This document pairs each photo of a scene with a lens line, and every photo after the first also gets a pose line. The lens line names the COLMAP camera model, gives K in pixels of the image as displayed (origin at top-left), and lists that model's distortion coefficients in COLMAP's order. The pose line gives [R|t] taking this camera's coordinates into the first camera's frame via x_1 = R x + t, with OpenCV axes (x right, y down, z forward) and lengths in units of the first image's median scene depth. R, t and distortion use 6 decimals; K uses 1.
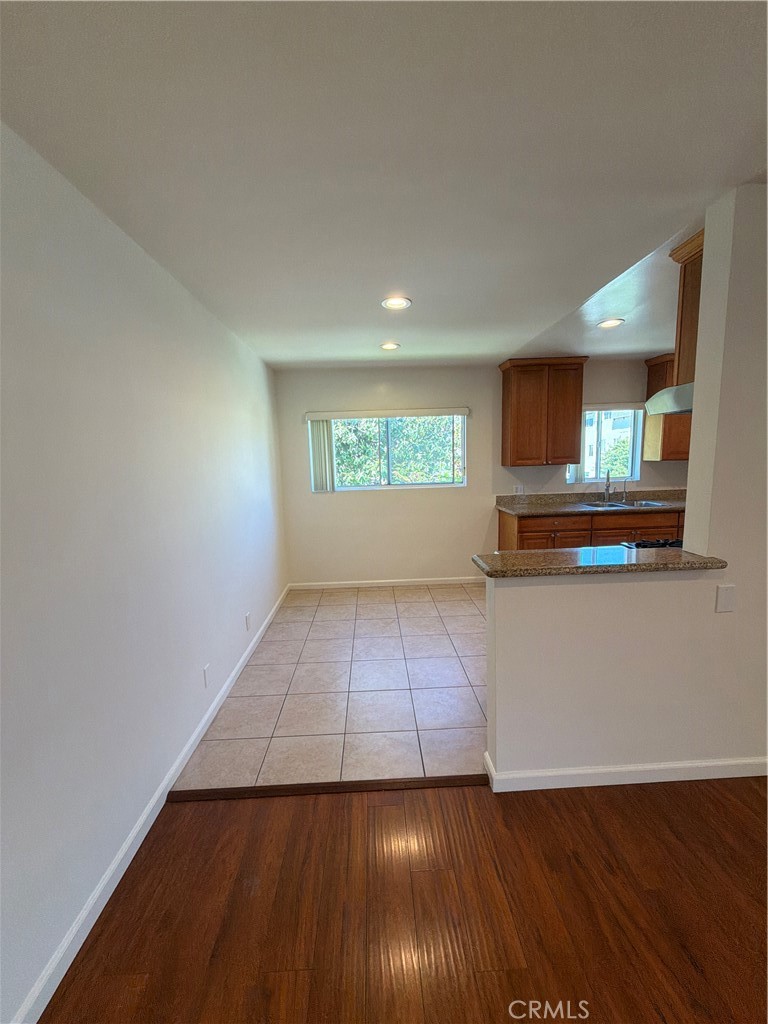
lens RADIAL K [[406.9, 0, 384.0], [0, 406.9, 512.0], [0, 0, 1]] dist [-0.001272, -0.000070]
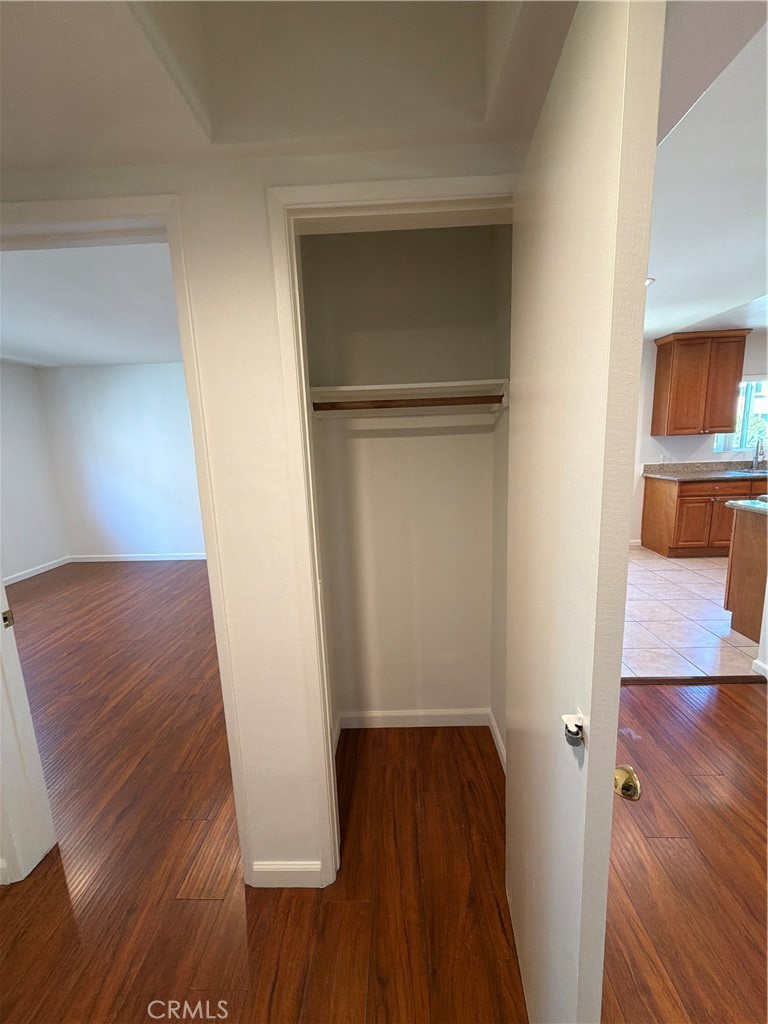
lens RADIAL K [[406.9, 0, 384.0], [0, 406.9, 512.0], [0, 0, 1]] dist [-0.001272, -0.000070]
pose [[0.997458, 0.005002, -0.071077, -0.346895], [-0.001926, 0.999061, 0.043275, 0.042430], [0.071227, -0.043028, 0.996532, -0.122048]]
